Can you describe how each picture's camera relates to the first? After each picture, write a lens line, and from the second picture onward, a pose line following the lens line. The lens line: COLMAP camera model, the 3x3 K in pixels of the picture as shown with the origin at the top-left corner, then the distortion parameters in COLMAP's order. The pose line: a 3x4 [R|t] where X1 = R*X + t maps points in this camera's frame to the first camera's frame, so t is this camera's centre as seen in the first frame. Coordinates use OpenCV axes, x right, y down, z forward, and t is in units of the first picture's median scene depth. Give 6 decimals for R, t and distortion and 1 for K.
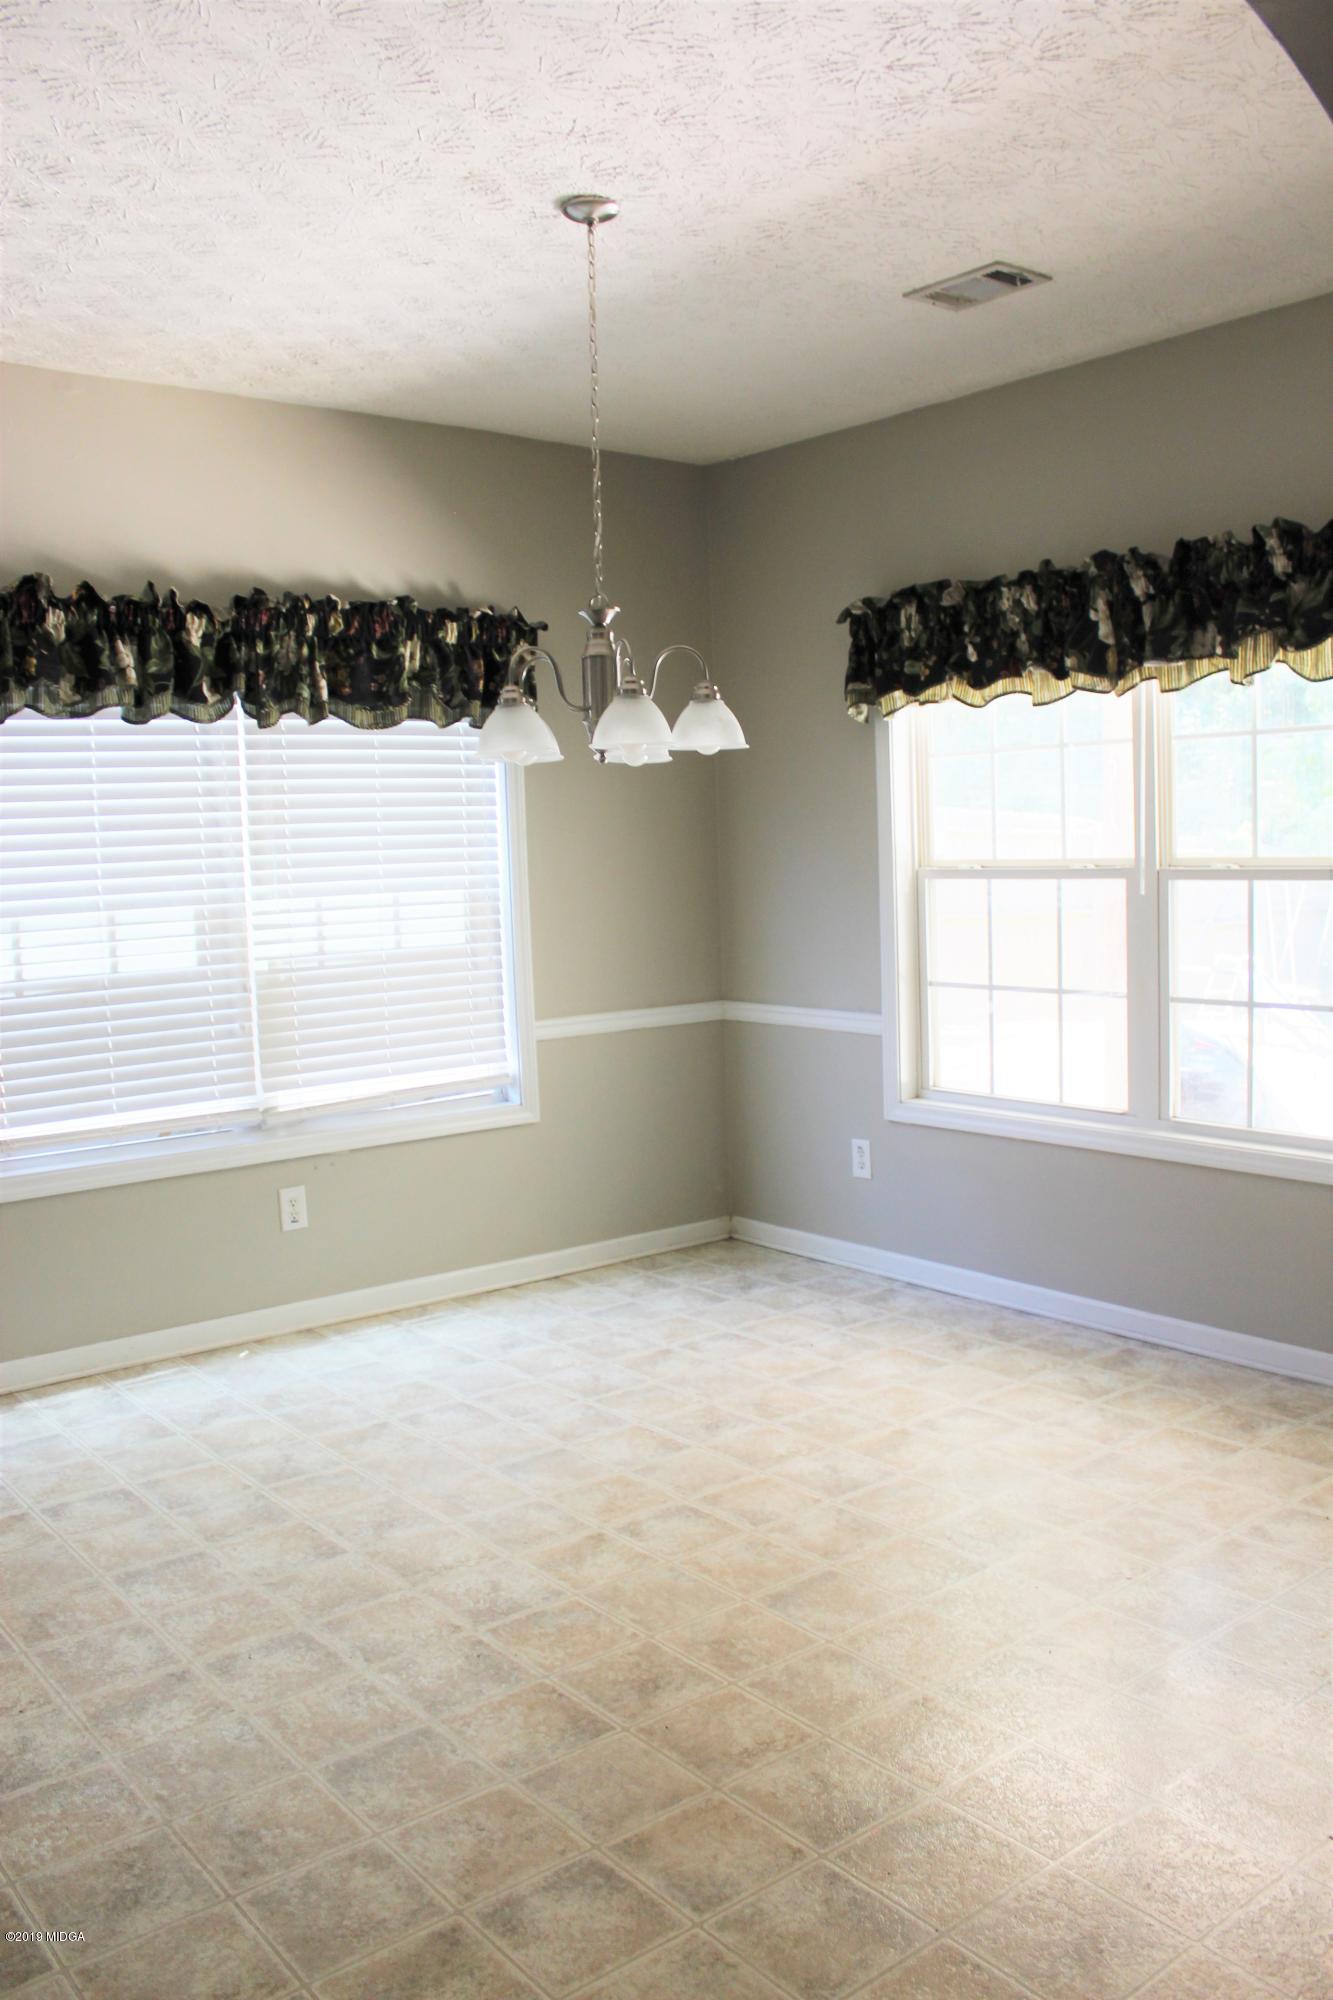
lens RADIAL K [[1668.5, 0, 666.5], [0, 1668.5, 1000.0], [0, 0, 1]] dist [-0.173003, 0.161052]
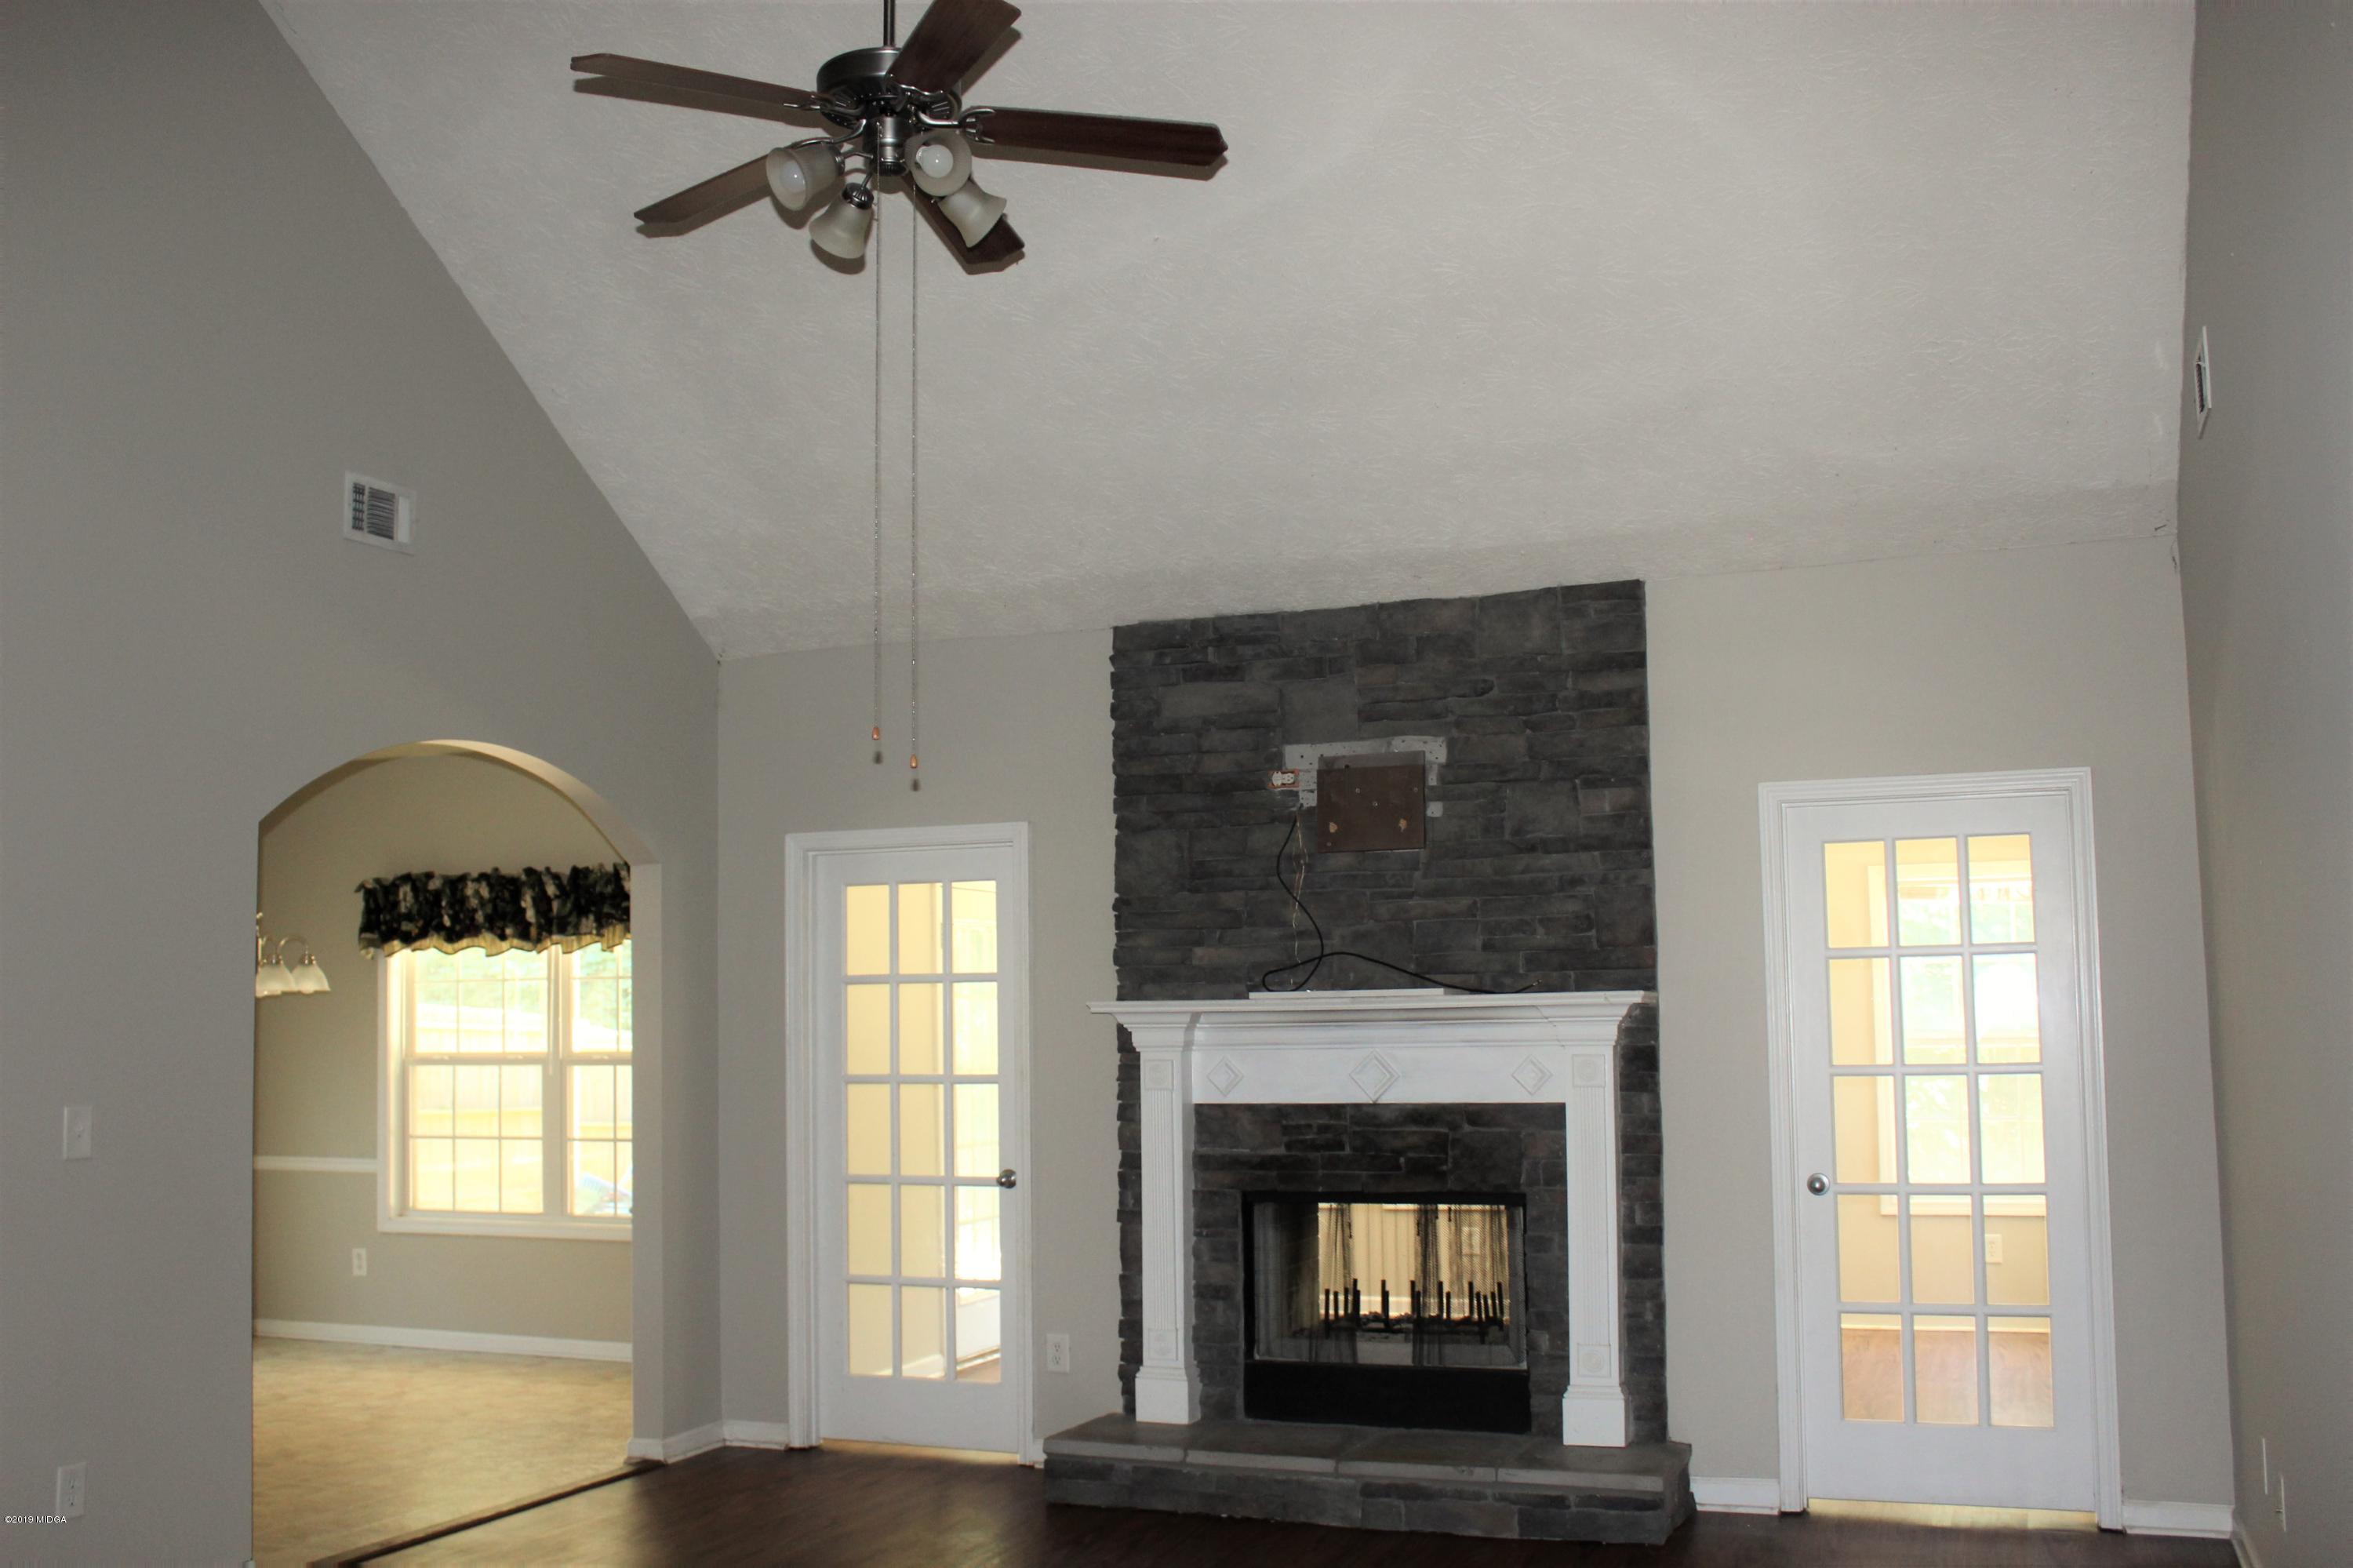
lens RADIAL K [[2243.3, 0, 1171.9], [0, 2243.3, 804.0], [0, 0, 1]] dist [-0.151669, 0.170168]
pose [[0.871887, 0.059601, 0.486066, -0.250810], [0.038778, 0.981046, -0.189853, 0.111130], [-0.488169, 0.184379, 0.853051, -1.193702]]
